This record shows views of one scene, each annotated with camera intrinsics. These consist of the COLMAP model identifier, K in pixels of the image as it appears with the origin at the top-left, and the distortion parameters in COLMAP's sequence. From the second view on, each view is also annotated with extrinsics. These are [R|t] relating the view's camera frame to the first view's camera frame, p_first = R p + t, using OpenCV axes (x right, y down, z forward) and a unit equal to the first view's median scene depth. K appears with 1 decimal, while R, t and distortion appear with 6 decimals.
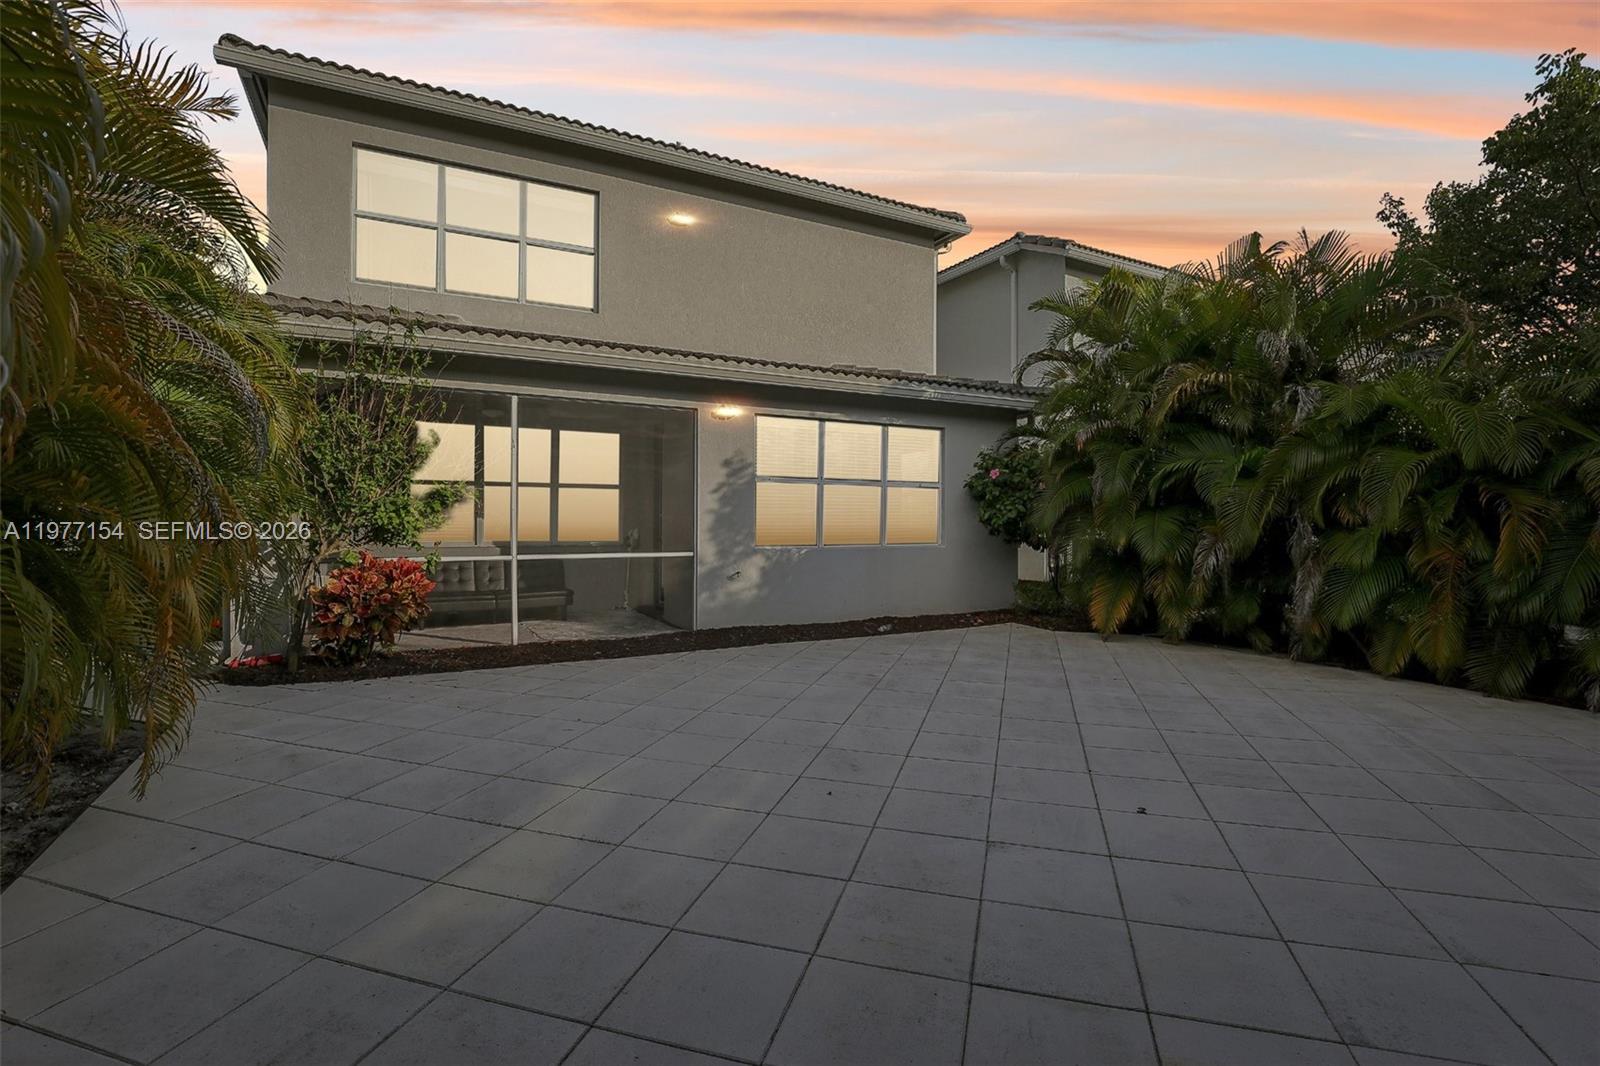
lens RADIAL K [[748.1, 0, 805.9], [0, 748.1, 504.8], [0, 0, 1]] dist [-0.000498, -0.000145]
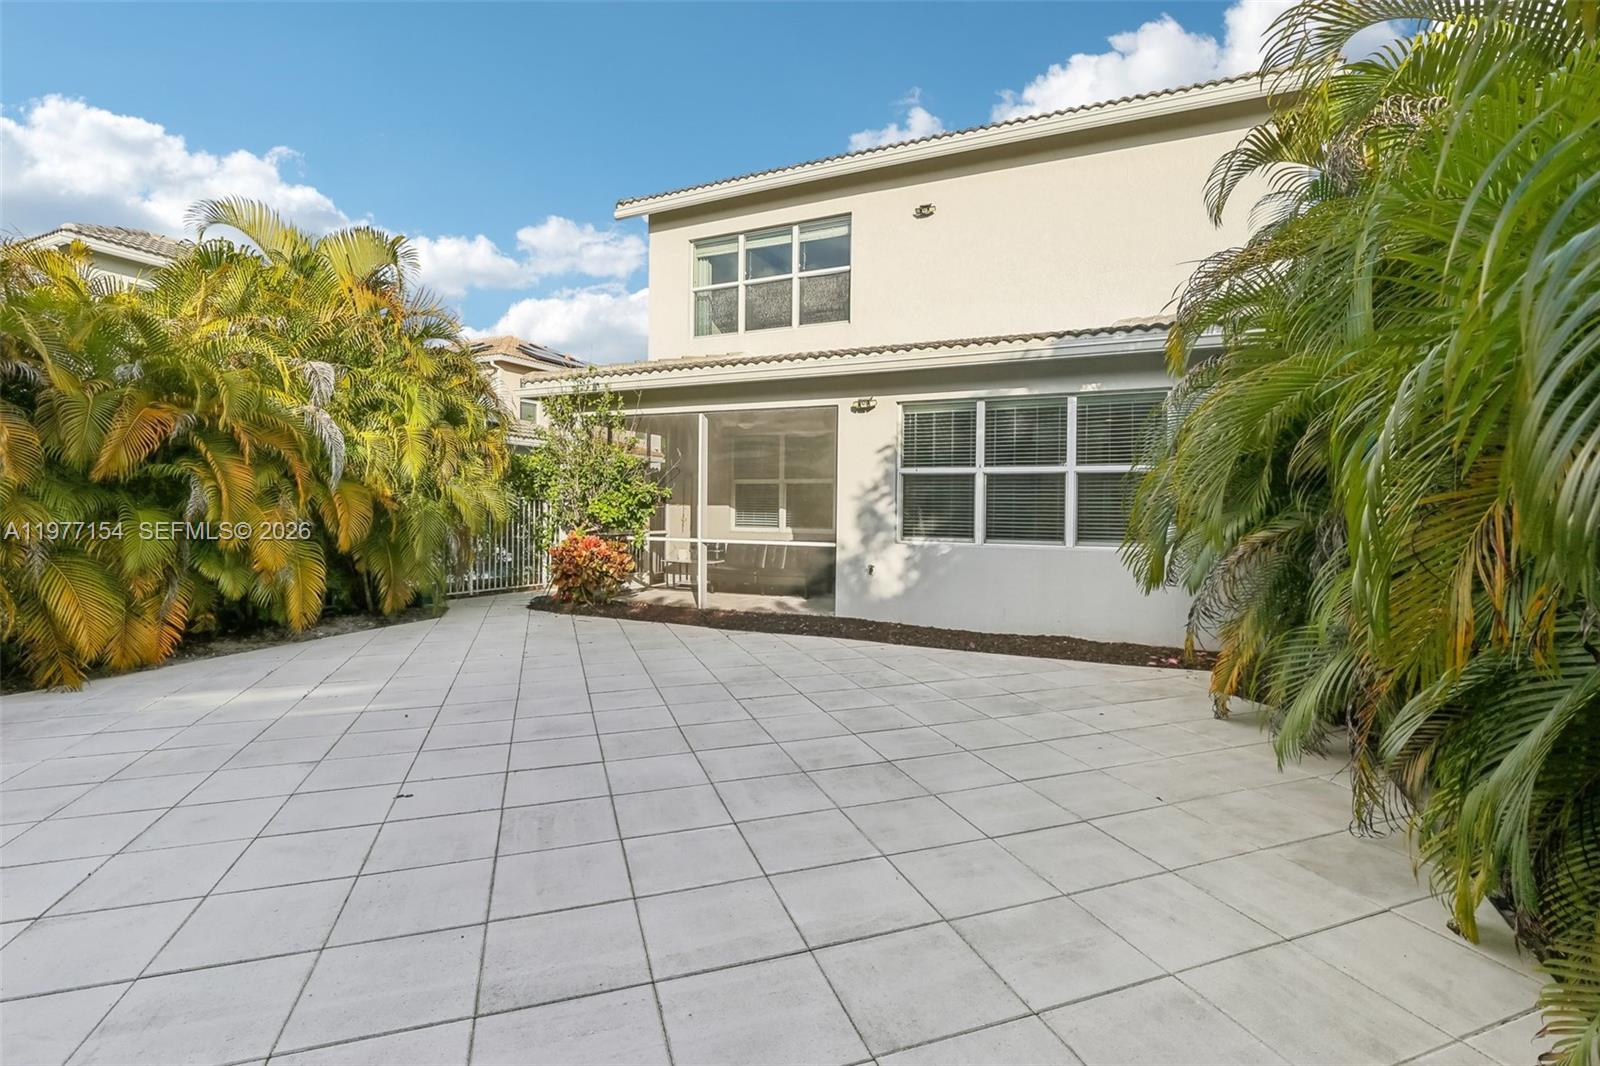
lens RADIAL K [[748.1, 0, 805.9], [0, 748.1, 504.8], [0, 0, 1]] dist [-0.000498, -0.000145]
pose [[0.589149, -0.003789, -0.808015, 0.710045], [0.004222, 0.999990, -0.001611, 0.012008], [0.808013, -0.002462, 0.589159, 0.373028]]
